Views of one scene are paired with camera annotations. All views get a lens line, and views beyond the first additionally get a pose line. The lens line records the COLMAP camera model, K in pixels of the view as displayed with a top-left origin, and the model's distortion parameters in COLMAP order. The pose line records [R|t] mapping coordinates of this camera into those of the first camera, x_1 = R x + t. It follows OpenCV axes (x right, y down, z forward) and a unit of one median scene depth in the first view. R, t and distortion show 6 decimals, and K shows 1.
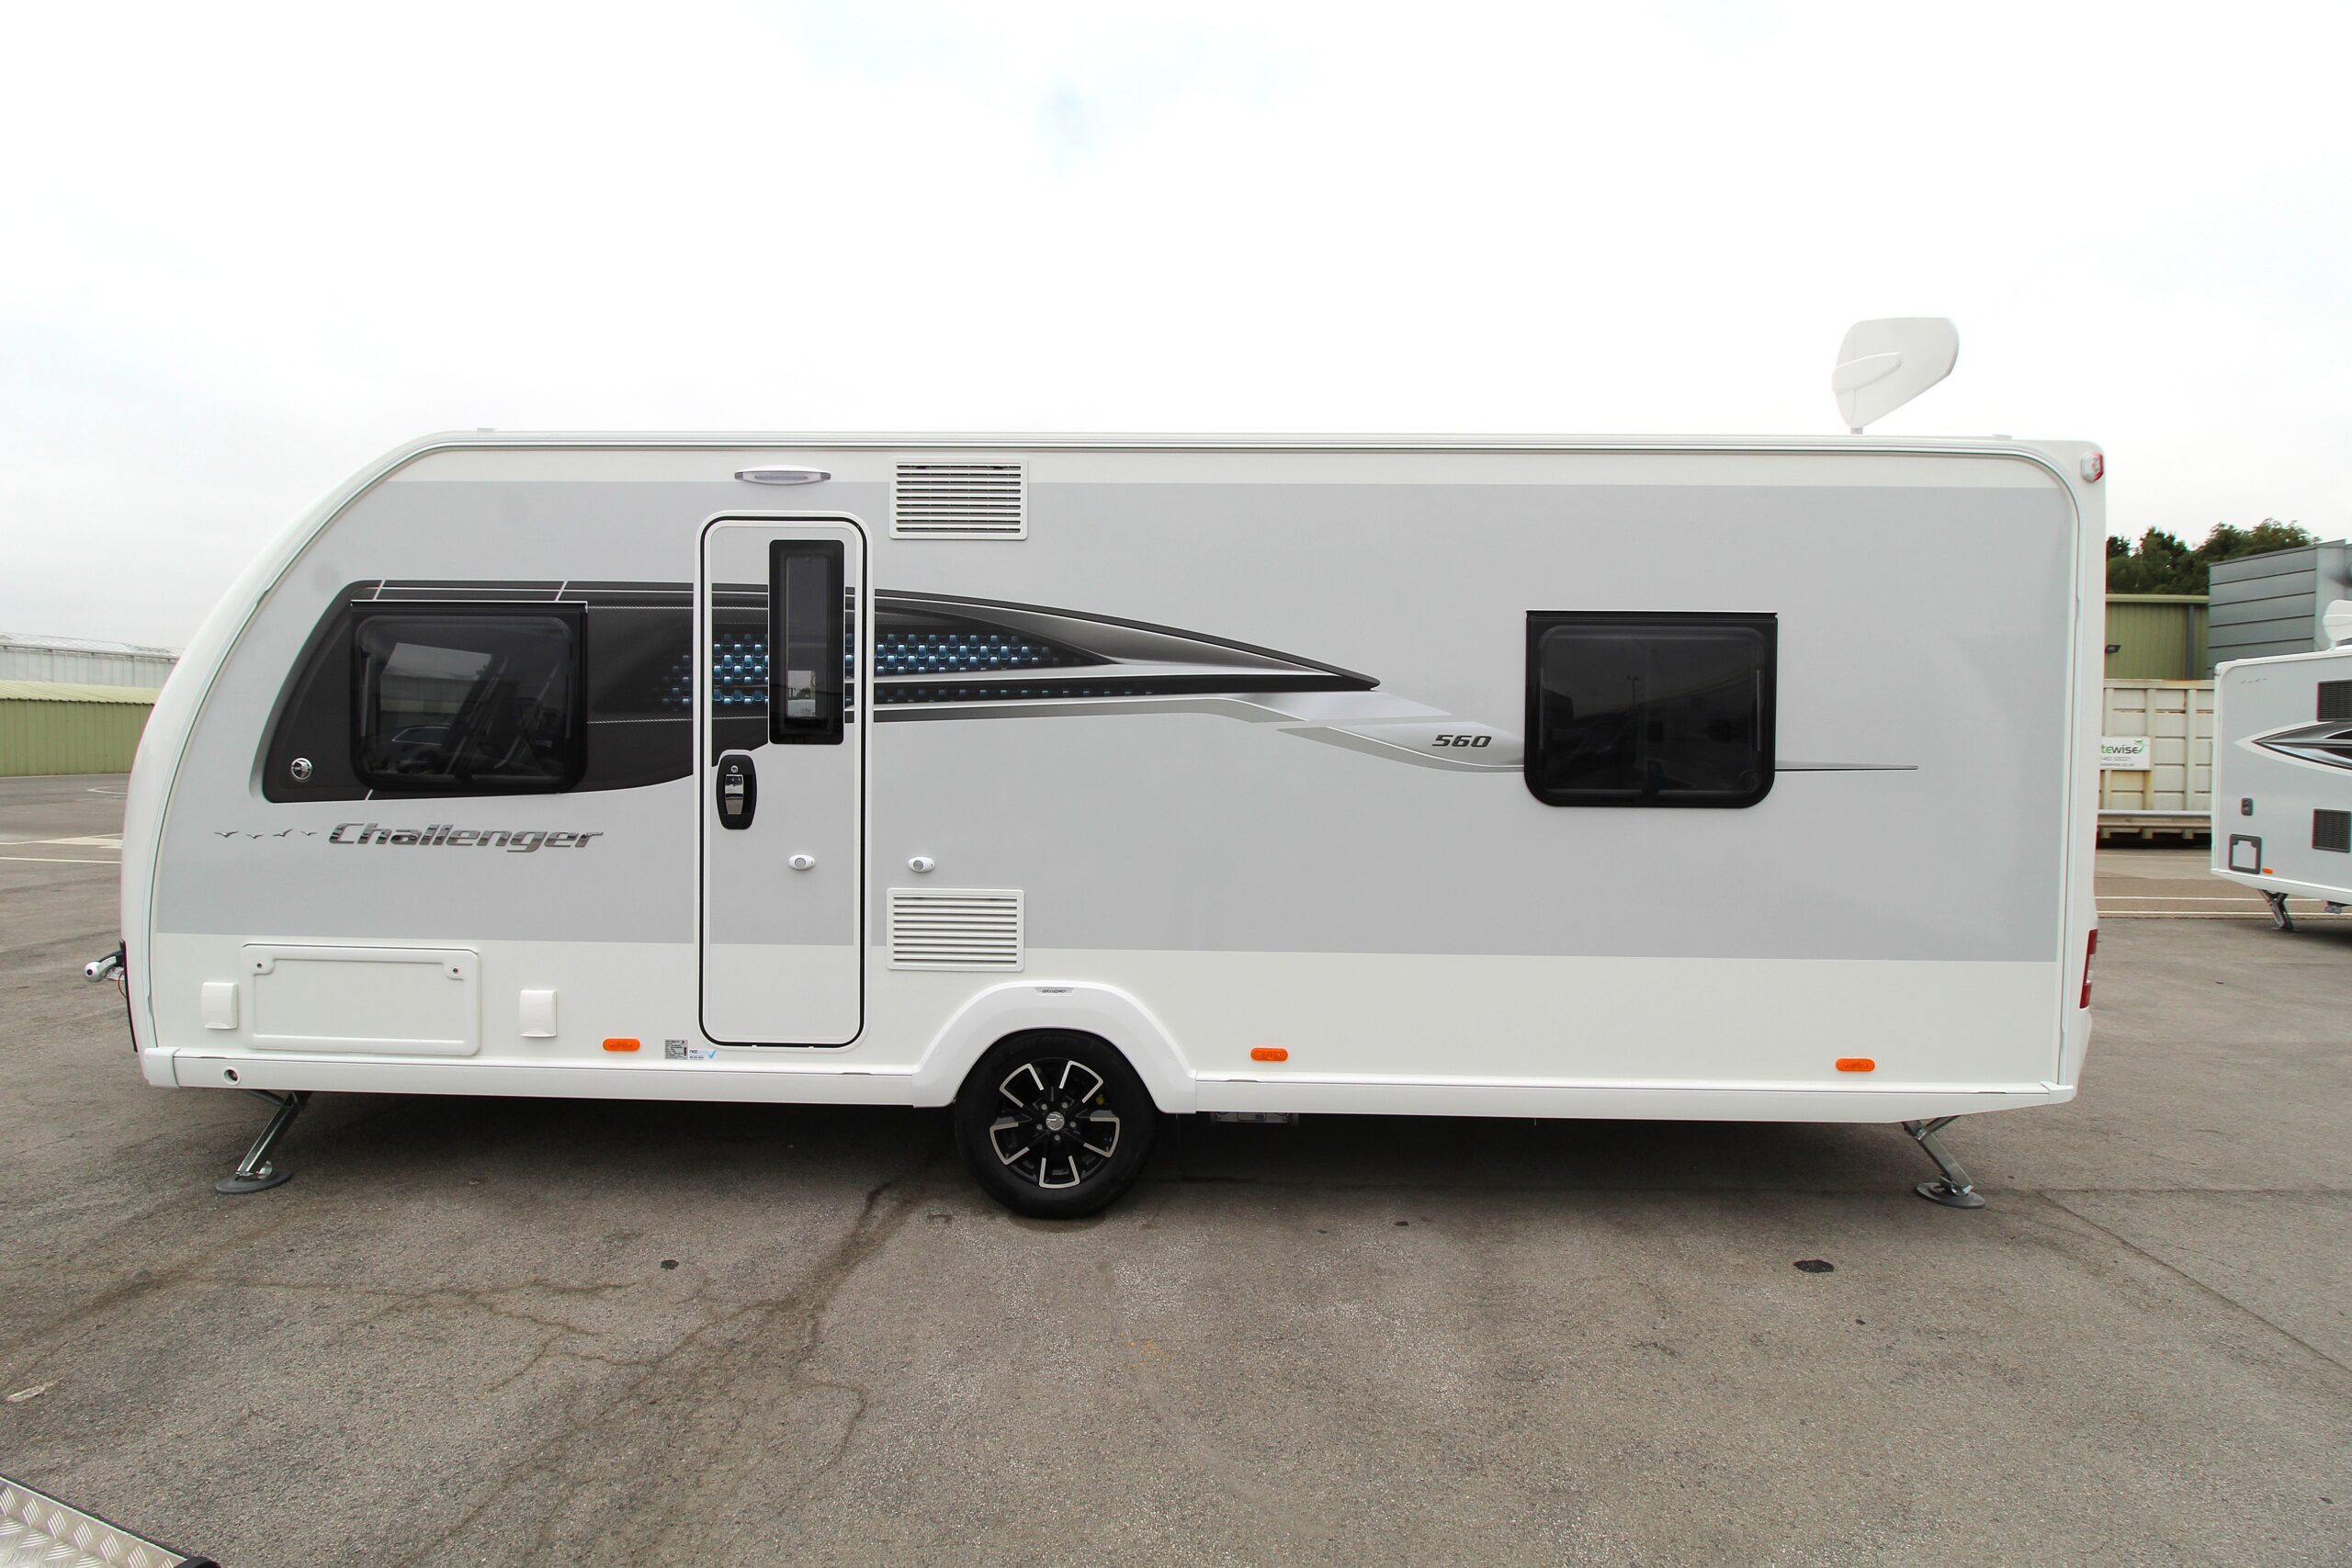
lens RADIAL K [[1123.3, 0, 1175.2], [0, 1123.3, 796.4], [0, 0, 1]] dist [-0.002669, -0.010412]
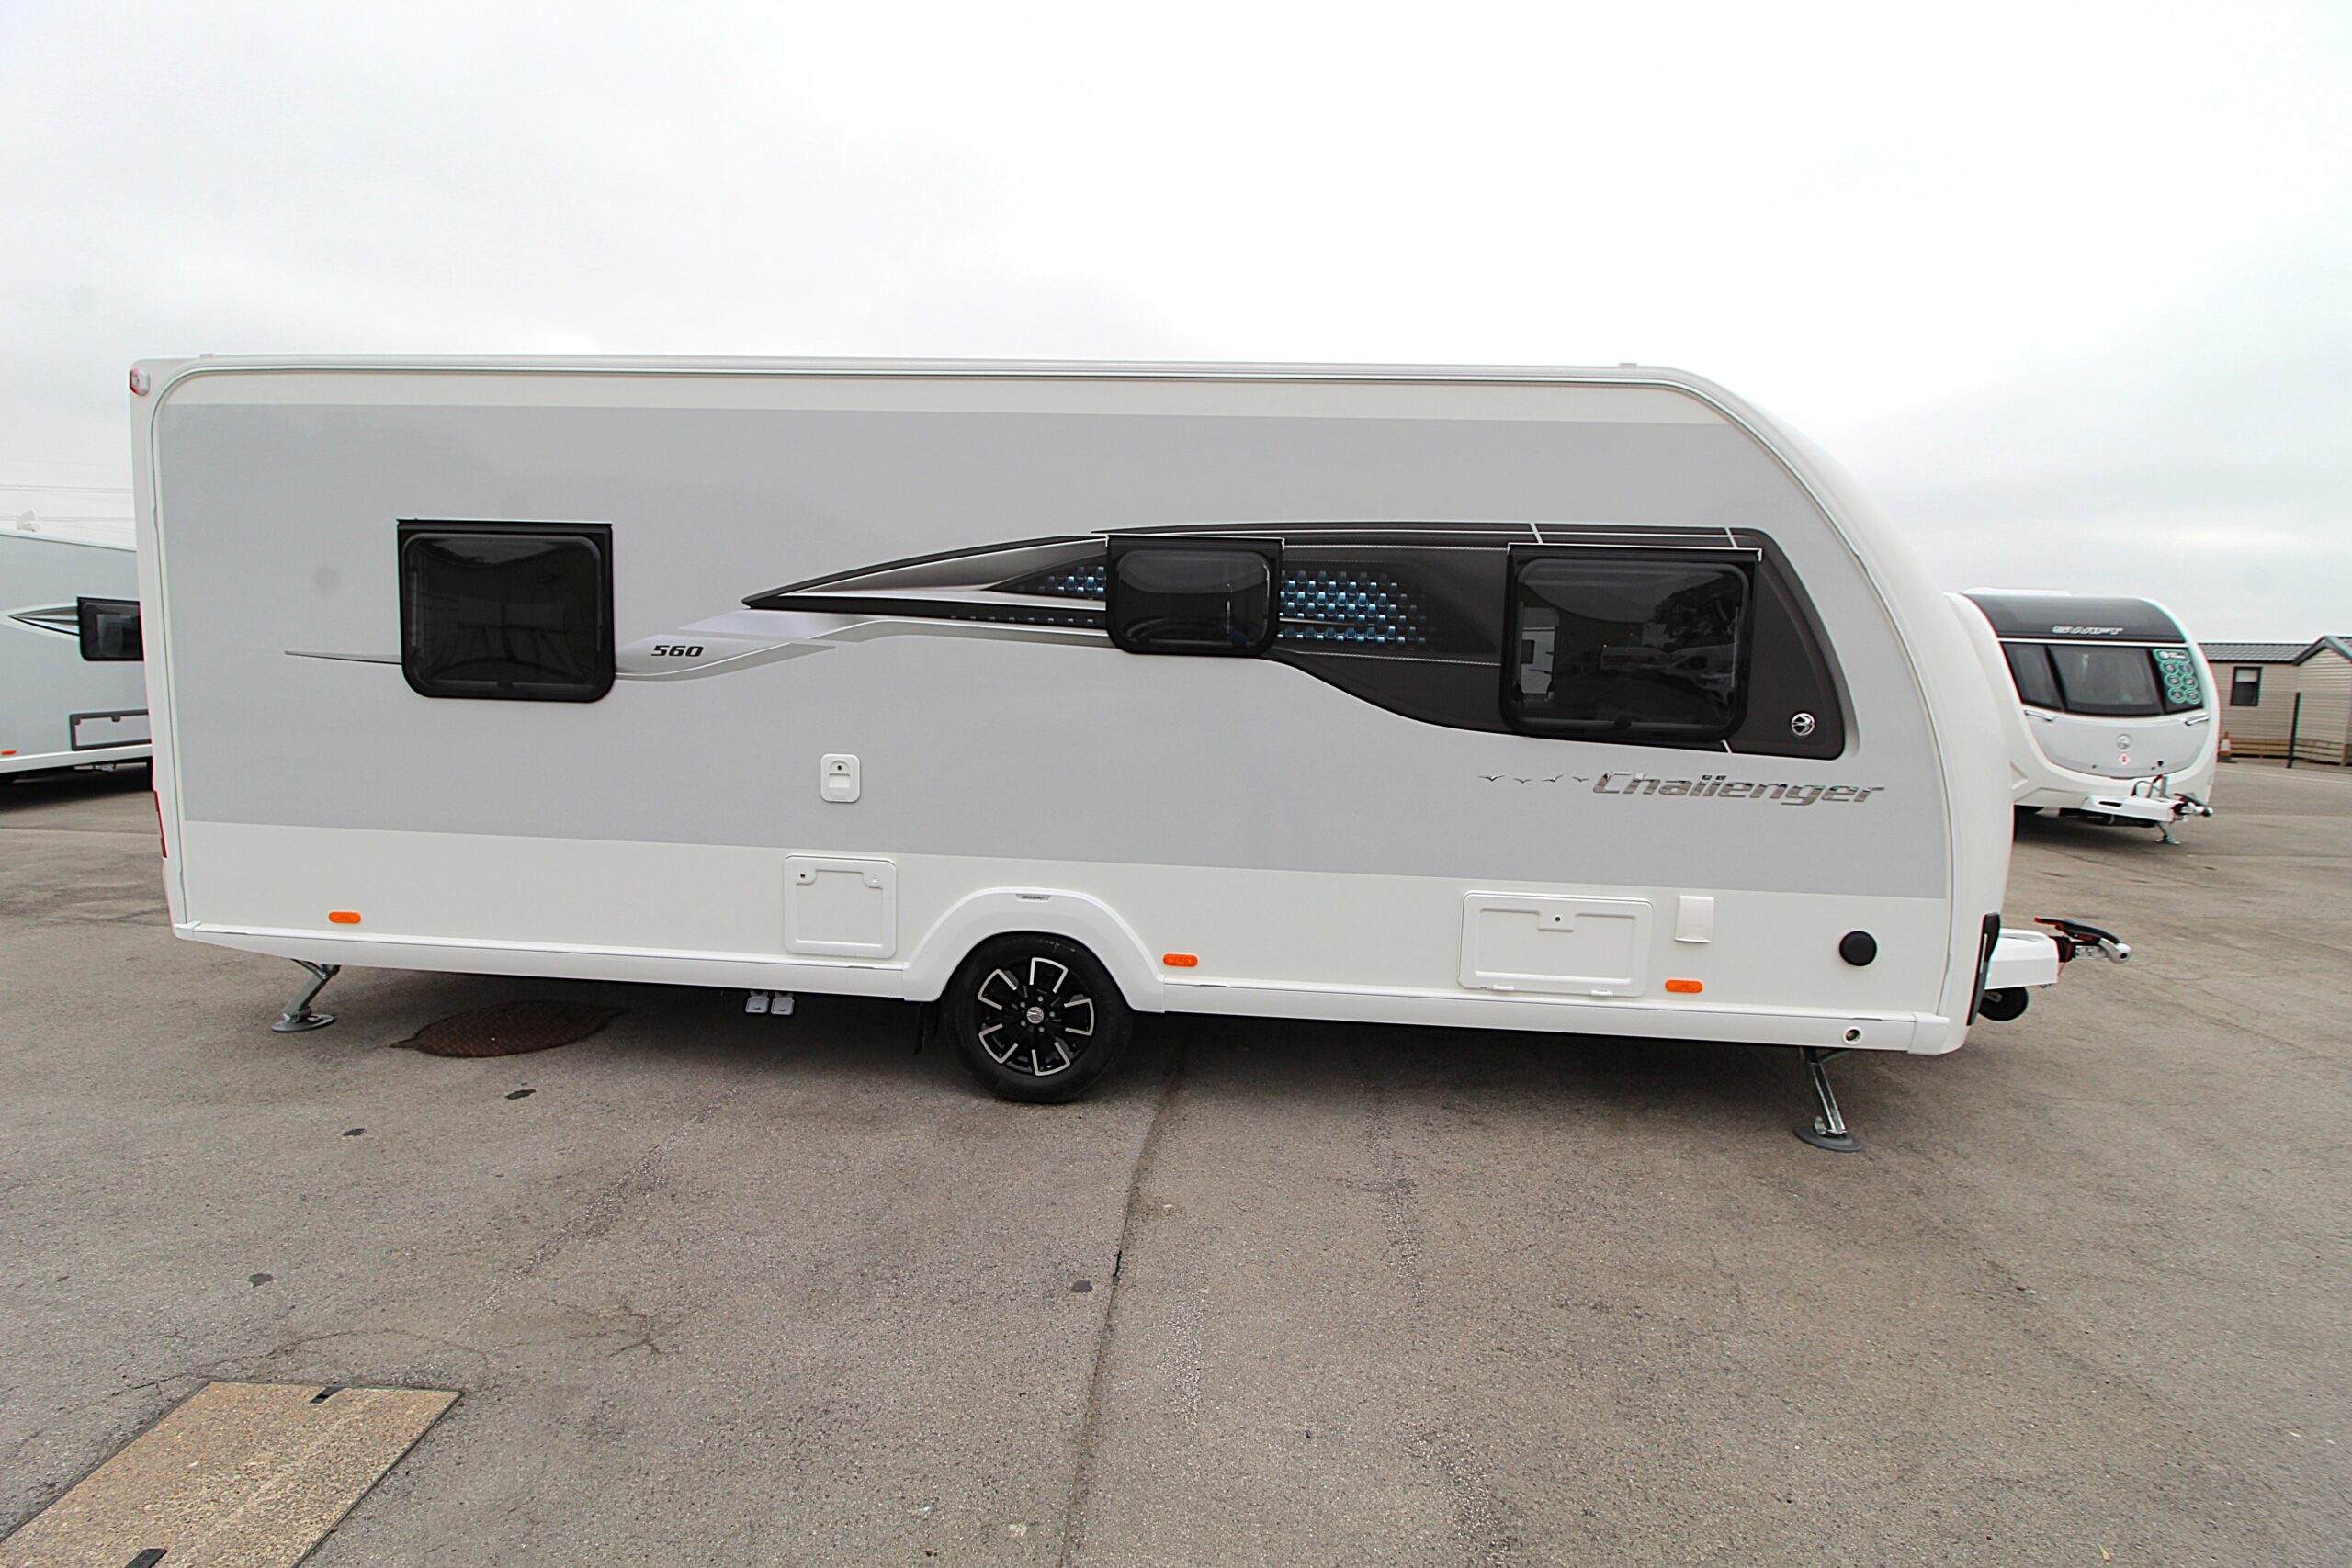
lens RADIAL K [[1052.7, 0, 1183.6], [0, 1052.7, 831.5], [0, 0, 1]] dist [0.012493, 0.000218]
pose [[0.998057, 0.026462, -0.056408, 0.118675], [-0.020624, 0.994605, 0.101668, 0.001720], [0.058794, -0.100307, 0.993218, -0.002122]]
